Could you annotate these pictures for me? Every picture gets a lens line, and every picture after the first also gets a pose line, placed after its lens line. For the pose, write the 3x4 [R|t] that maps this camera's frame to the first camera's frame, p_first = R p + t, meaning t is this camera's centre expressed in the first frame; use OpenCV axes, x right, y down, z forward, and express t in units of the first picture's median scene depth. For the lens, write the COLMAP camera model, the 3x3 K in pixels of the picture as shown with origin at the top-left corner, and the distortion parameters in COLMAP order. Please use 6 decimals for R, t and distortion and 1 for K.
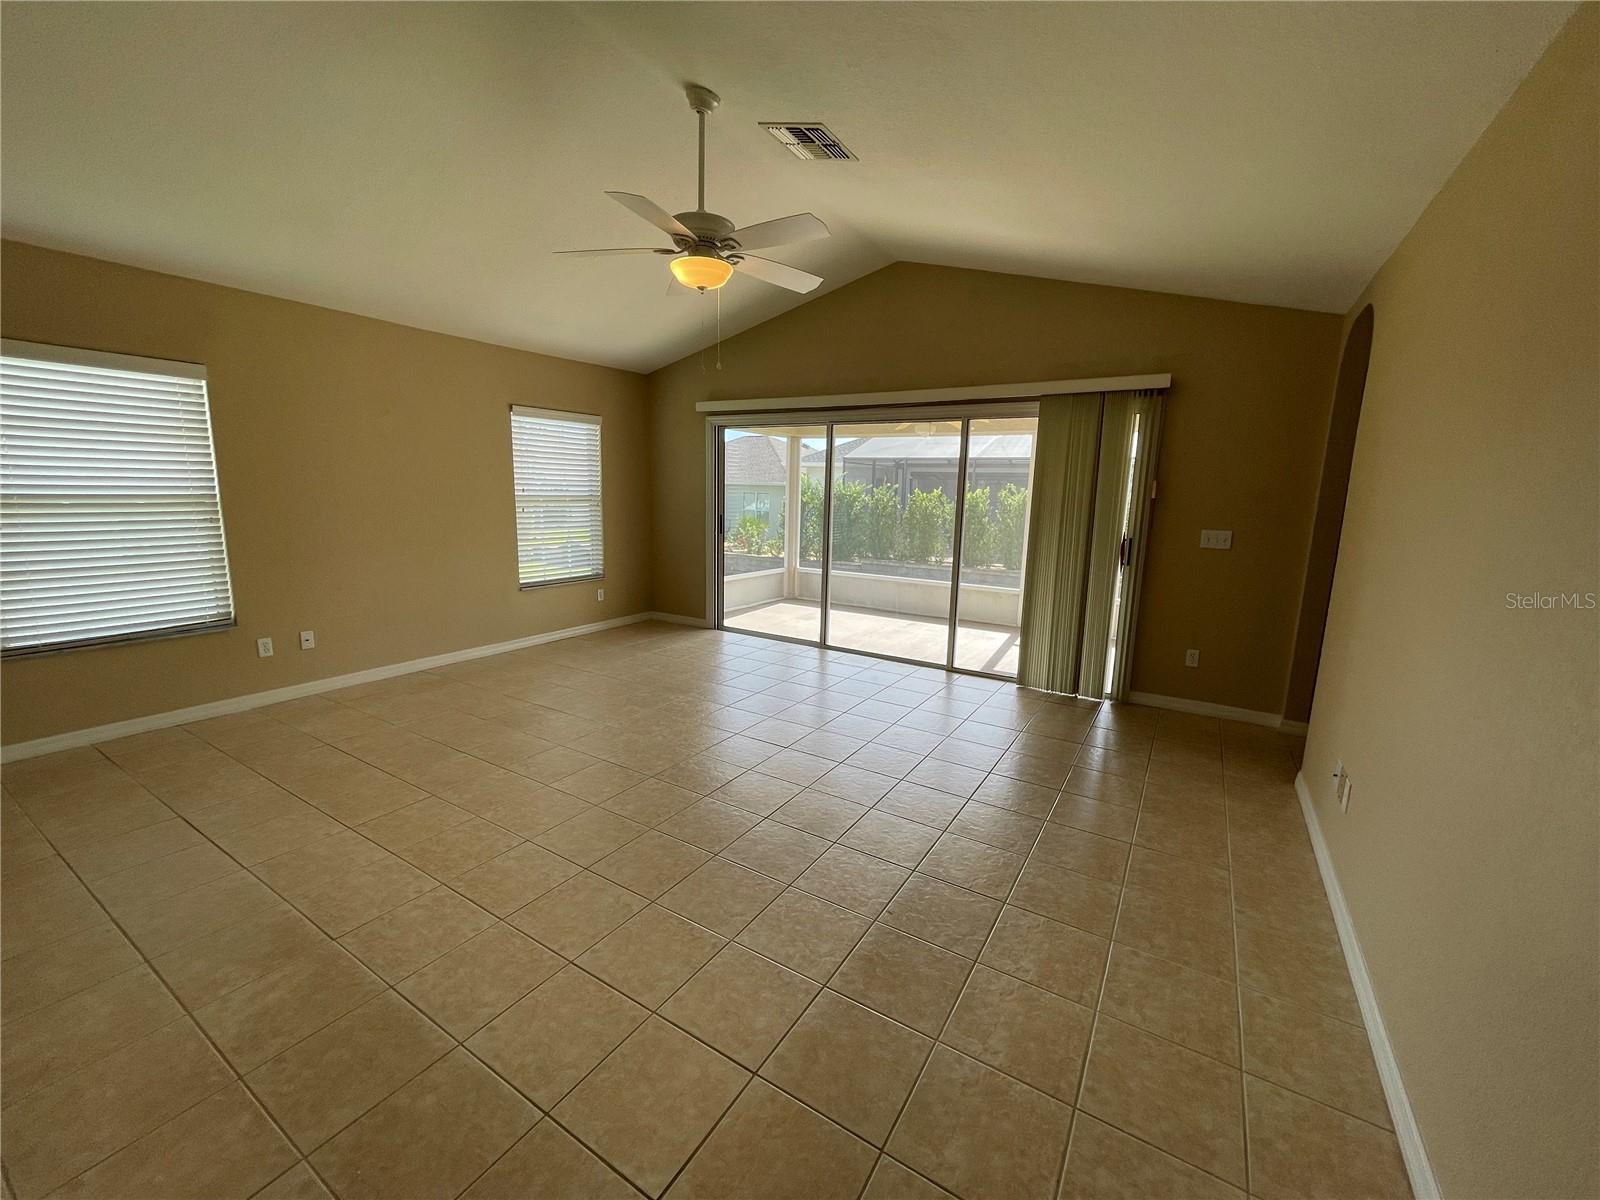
lens RADIAL K [[683.6, 0, 898.8], [0, 683.6, 618.1], [0, 0, 1]] dist [0.000405, -0.000225]
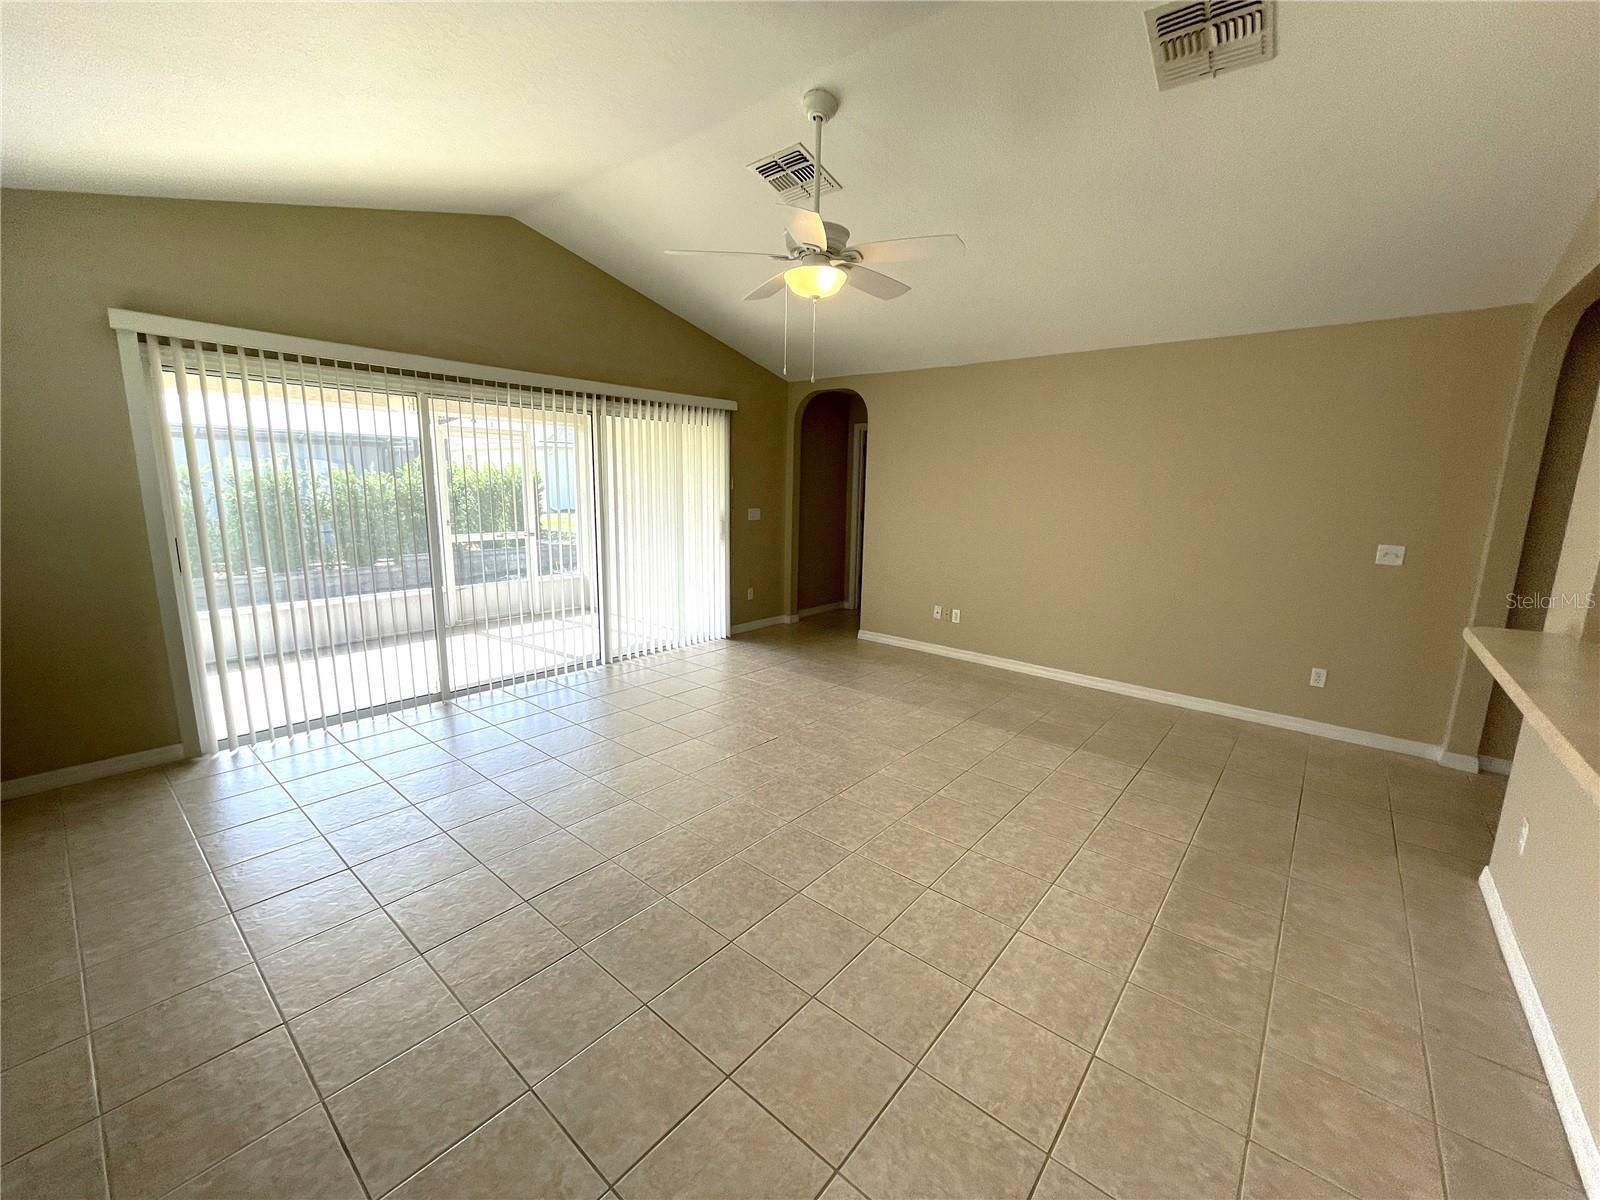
lens RADIAL K [[646.1, 0, 802.6], [0, 646.1, 596.5], [0, 0, 1]] dist [-0.000503, -0.000206]
pose [[0.162438, -0.194511, 0.967357, -1.338065], [0.160229, 0.972565, 0.168653, -0.220954], [-0.973622, 0.127603, 0.189148, 0.948503]]
